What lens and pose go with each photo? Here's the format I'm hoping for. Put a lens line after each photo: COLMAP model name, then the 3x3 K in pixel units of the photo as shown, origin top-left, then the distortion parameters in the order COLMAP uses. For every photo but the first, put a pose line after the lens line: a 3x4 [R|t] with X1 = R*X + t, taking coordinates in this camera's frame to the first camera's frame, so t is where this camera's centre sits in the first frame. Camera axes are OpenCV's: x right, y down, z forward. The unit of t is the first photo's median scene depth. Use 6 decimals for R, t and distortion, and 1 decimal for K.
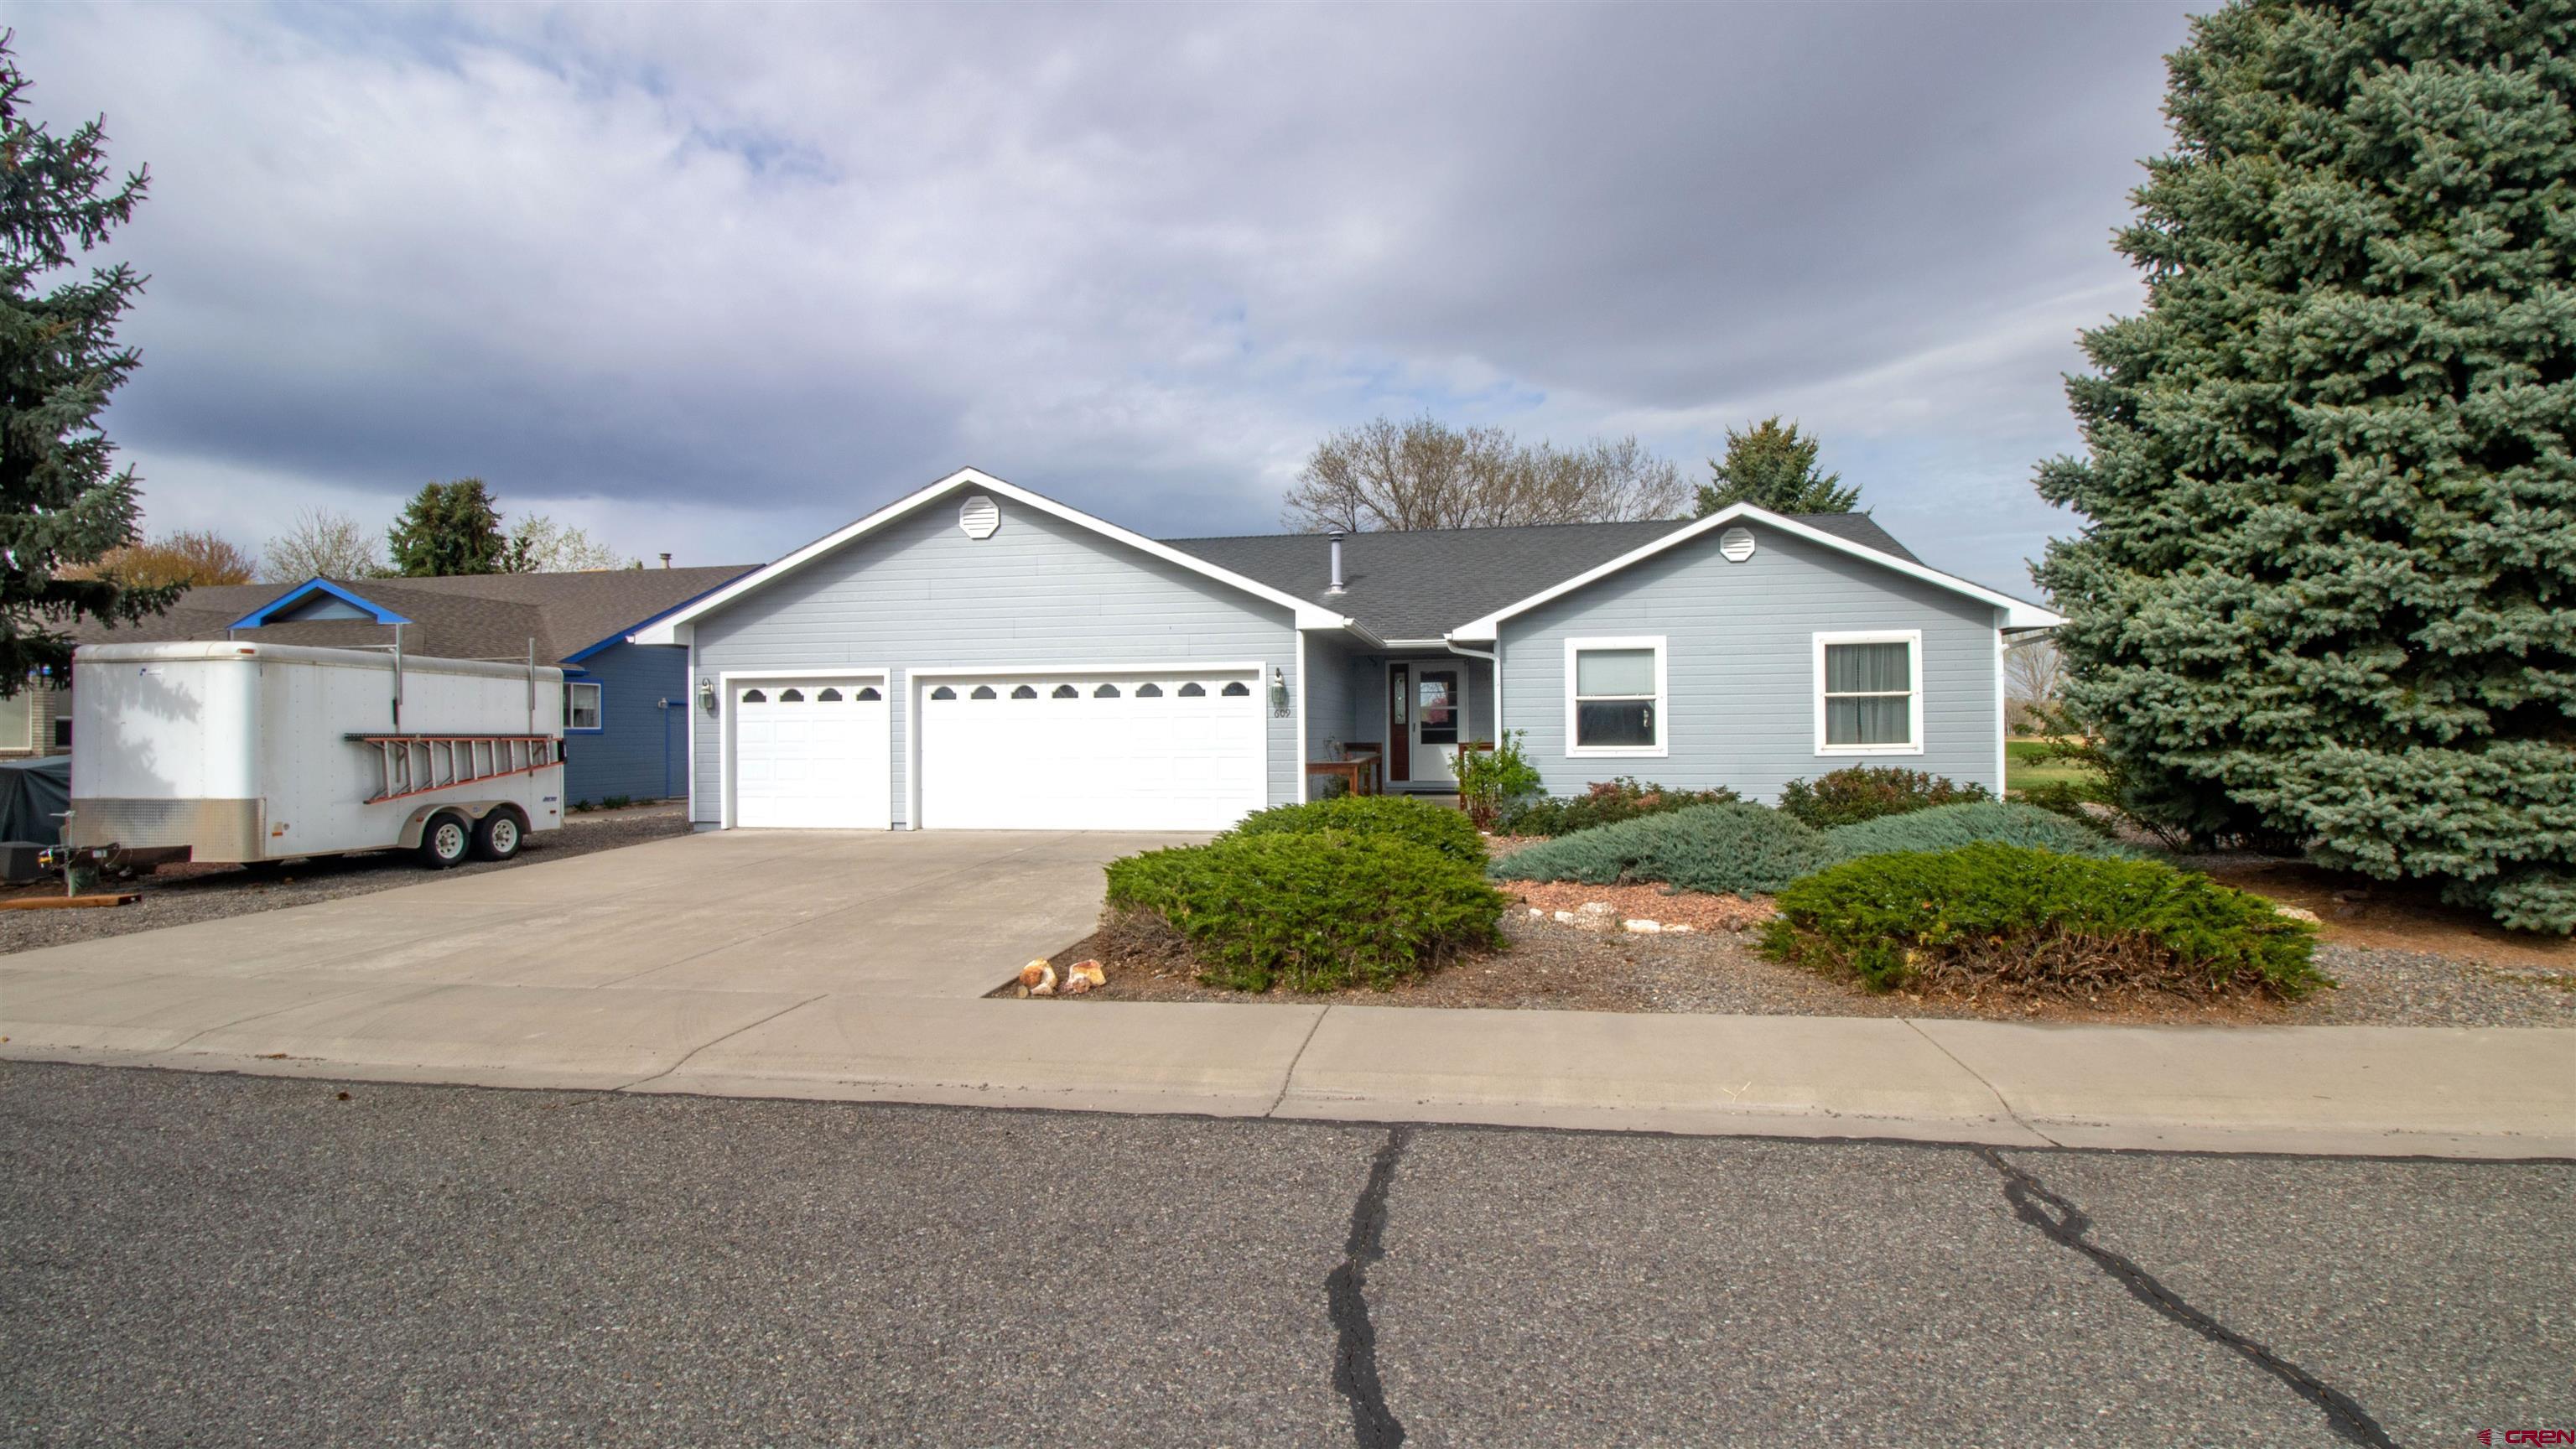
lens RADIAL K [[1246.5, 0, 1307.0], [0, 1246.5, 717.2], [0, 0, 1]] dist [-0.003863, -0.003036]
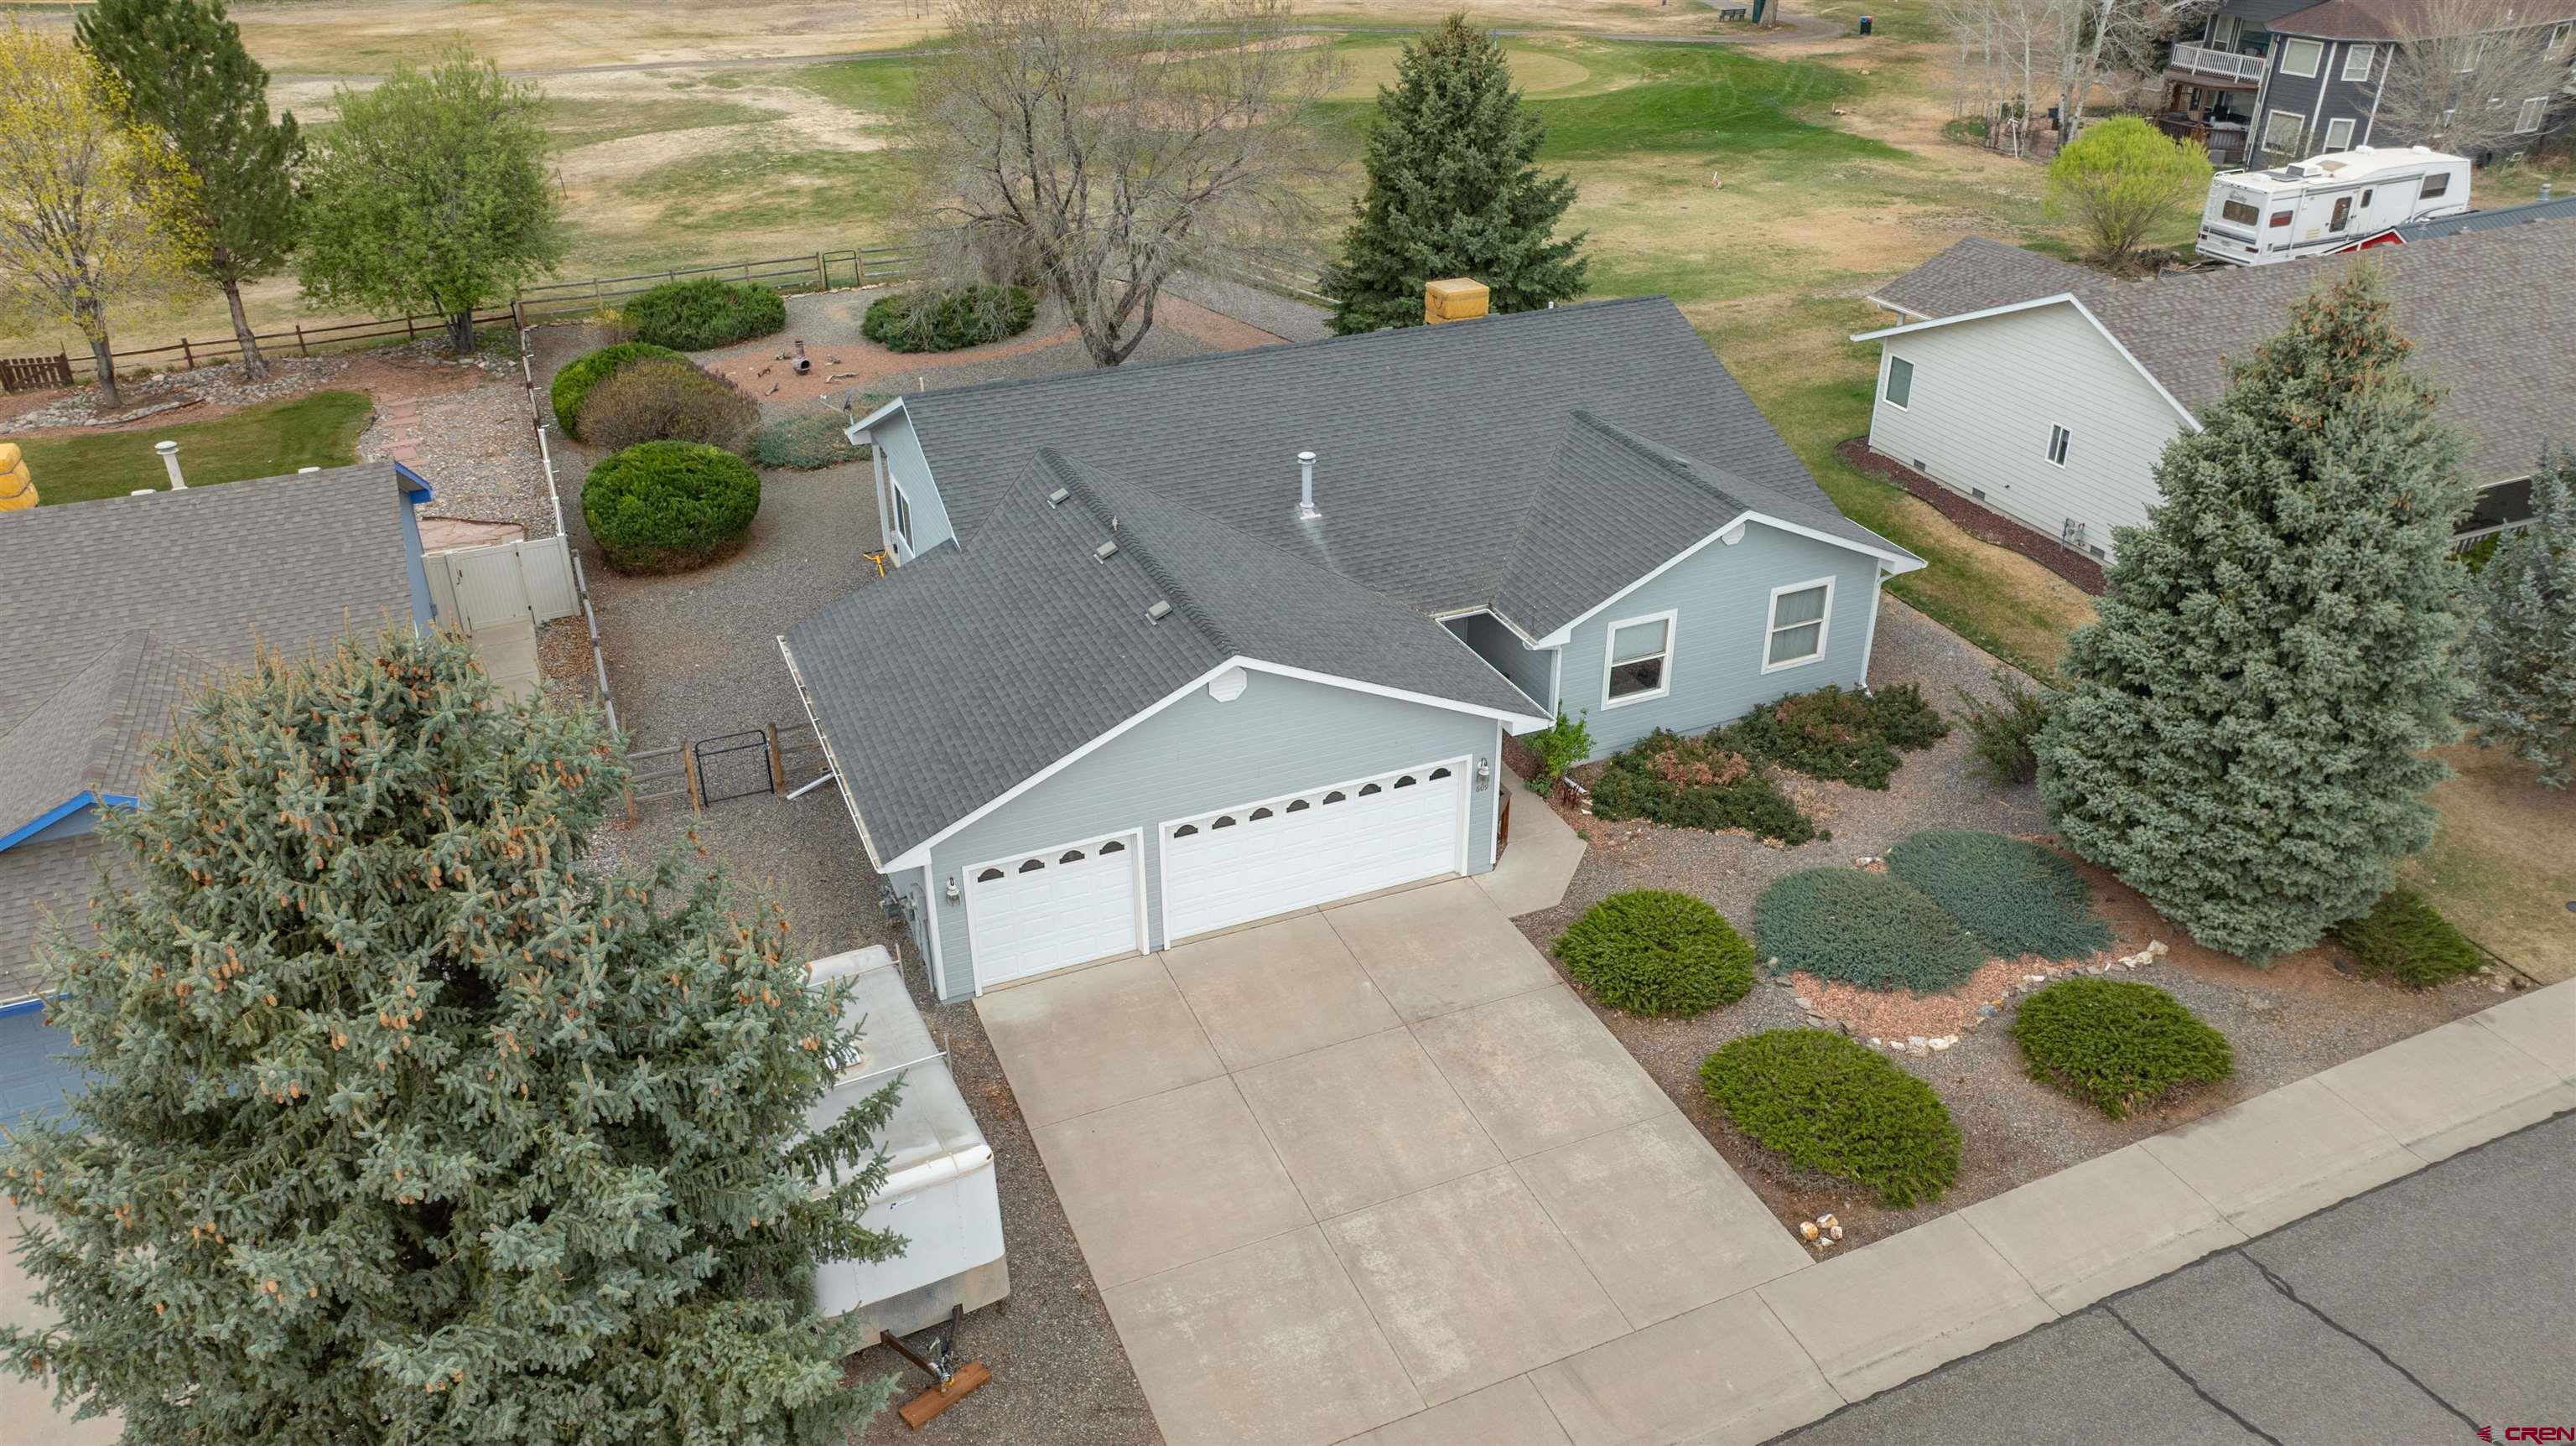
lens RADIAL K [[1829.7, 0, 1341.8], [0, 1829.7, 715.4], [0, 0, 1]] dist [-0.036314, 0.044496]
pose [[0.823411, -0.262576, 0.503039, -0.945094], [-0.019422, 0.872937, 0.487445, -0.869981], [-0.567113, -0.411138, 0.713686, -0.140578]]
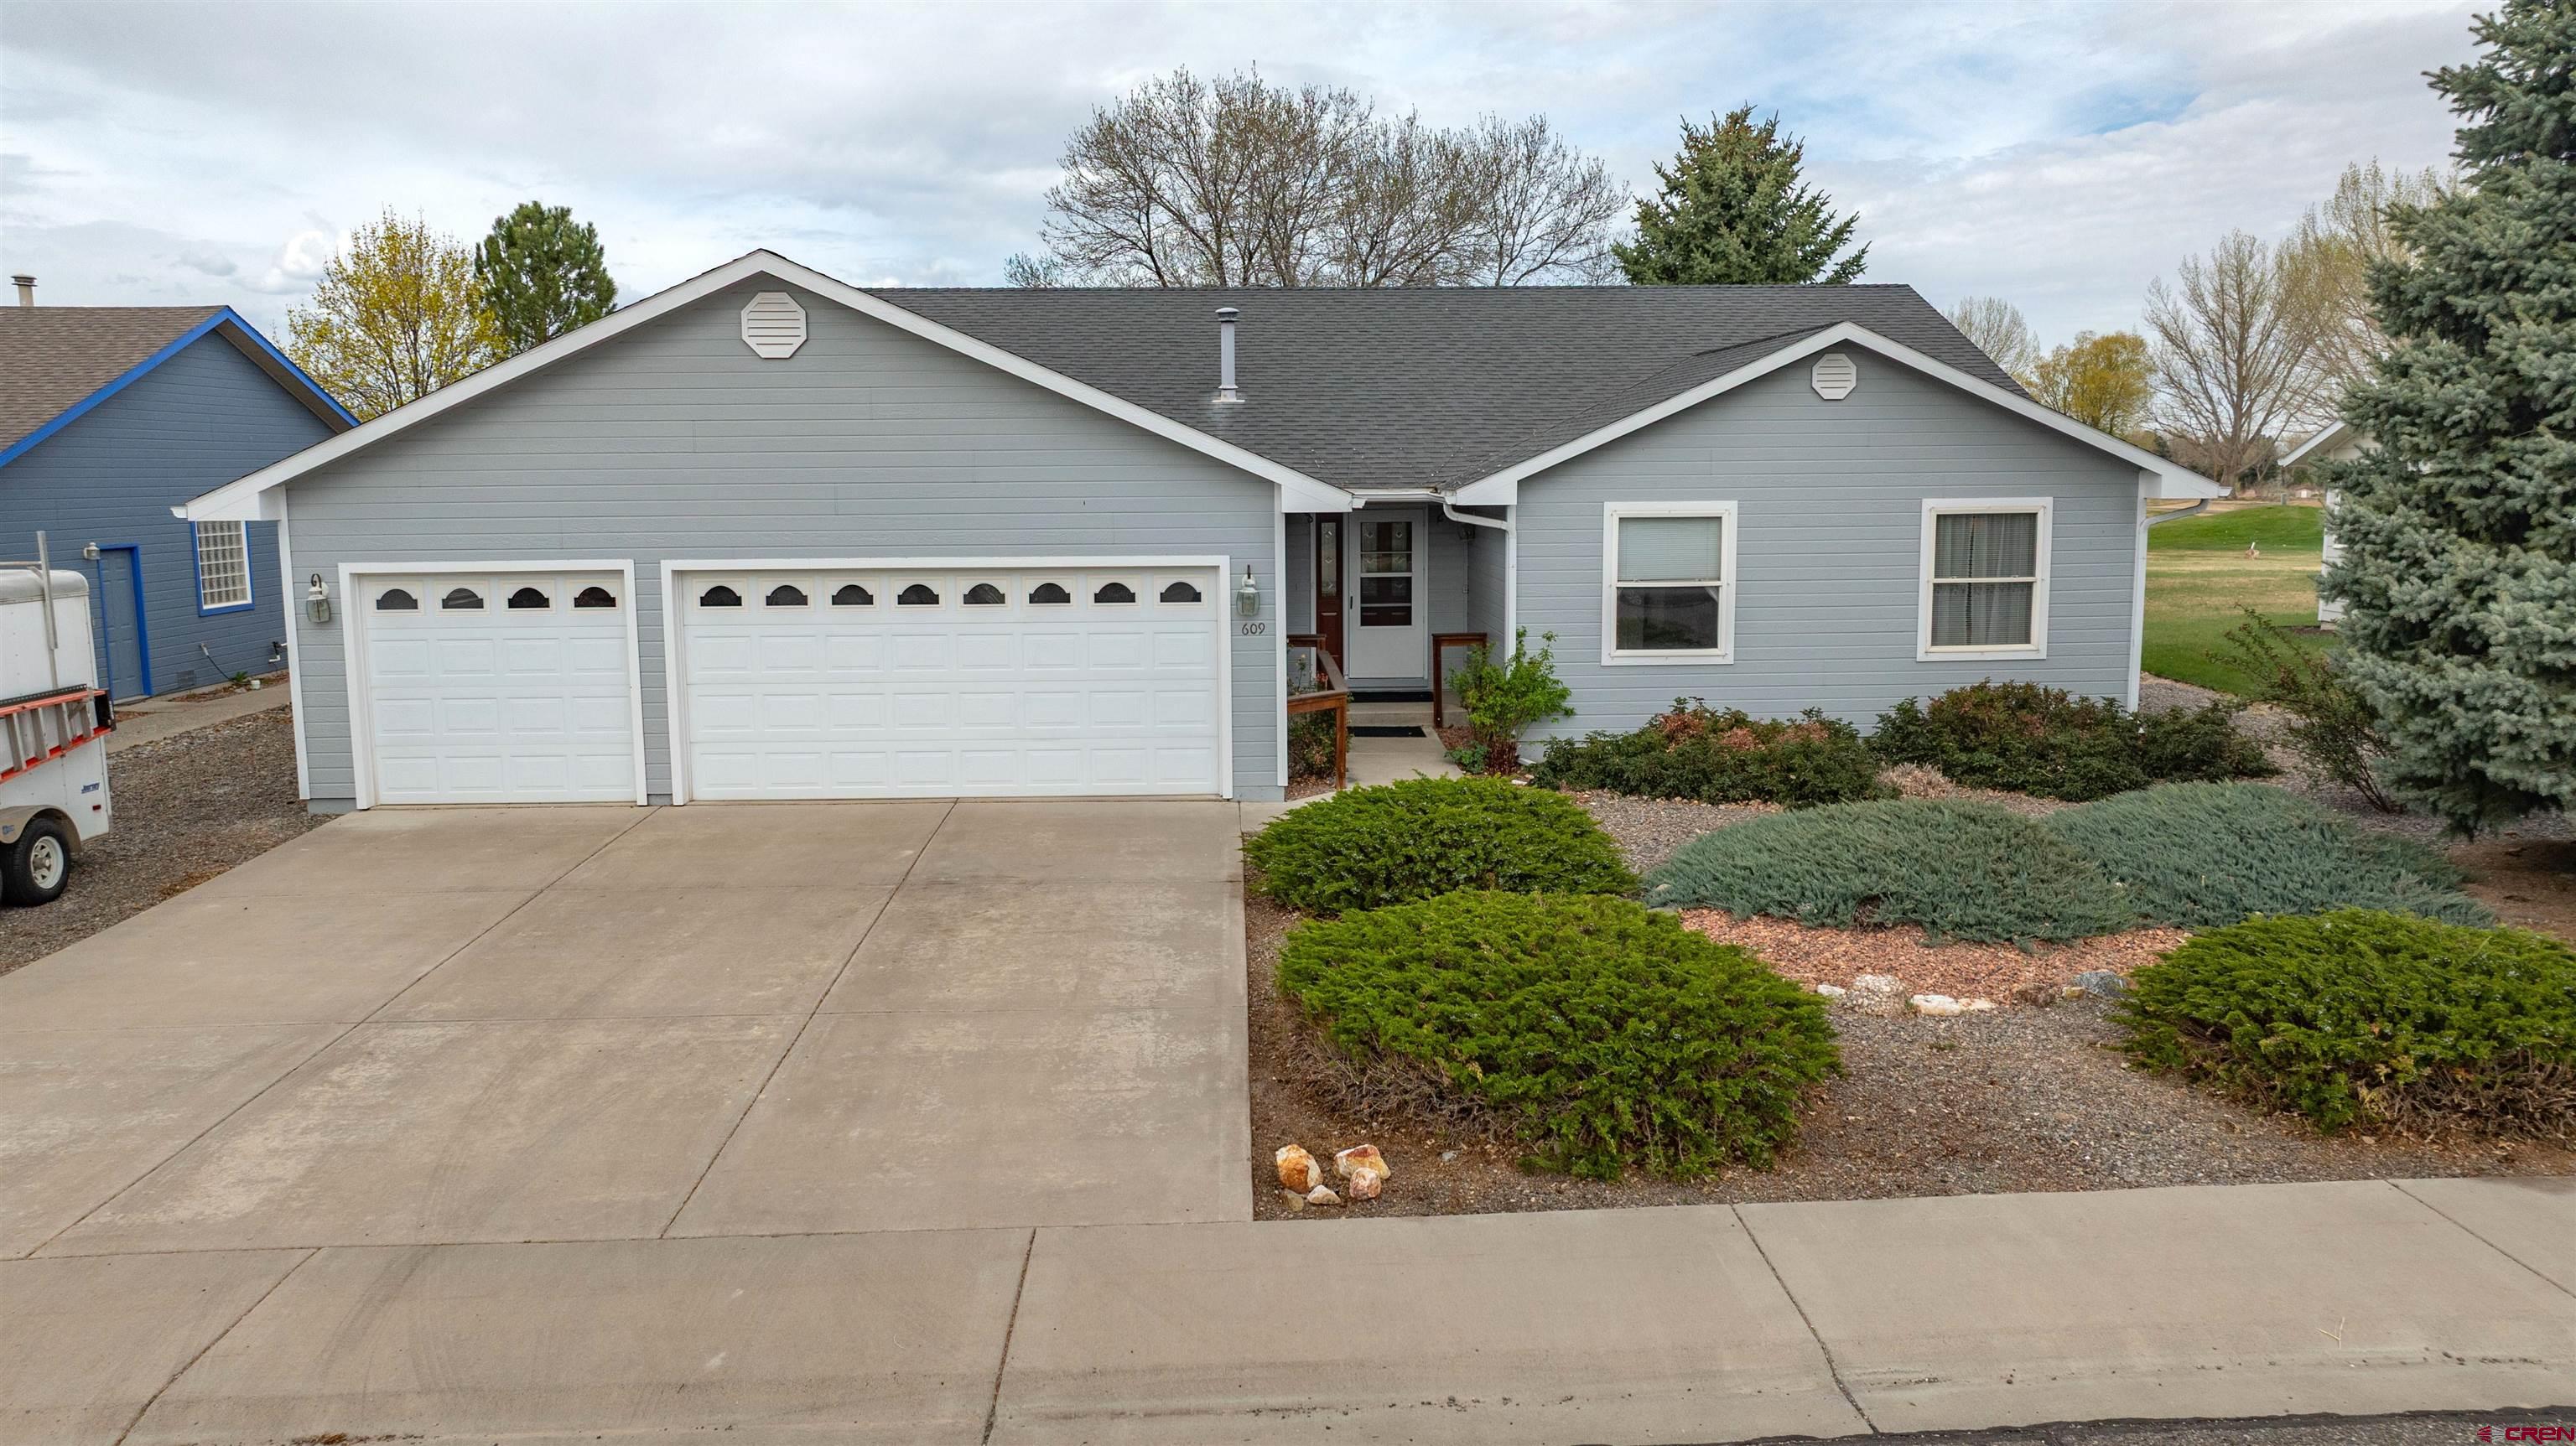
lens RADIAL K [[1829.7, 0, 1332.7], [0, 1829.7, 730.1], [0, 0, 1]] dist [-0.036314, 0.044496]
pose [[0.974369, -0.031044, 0.222804, -0.196130], [-0.004064, 0.987841, 0.155413, -0.100876], [-0.224919, -0.152335, 0.962396, -0.005503]]
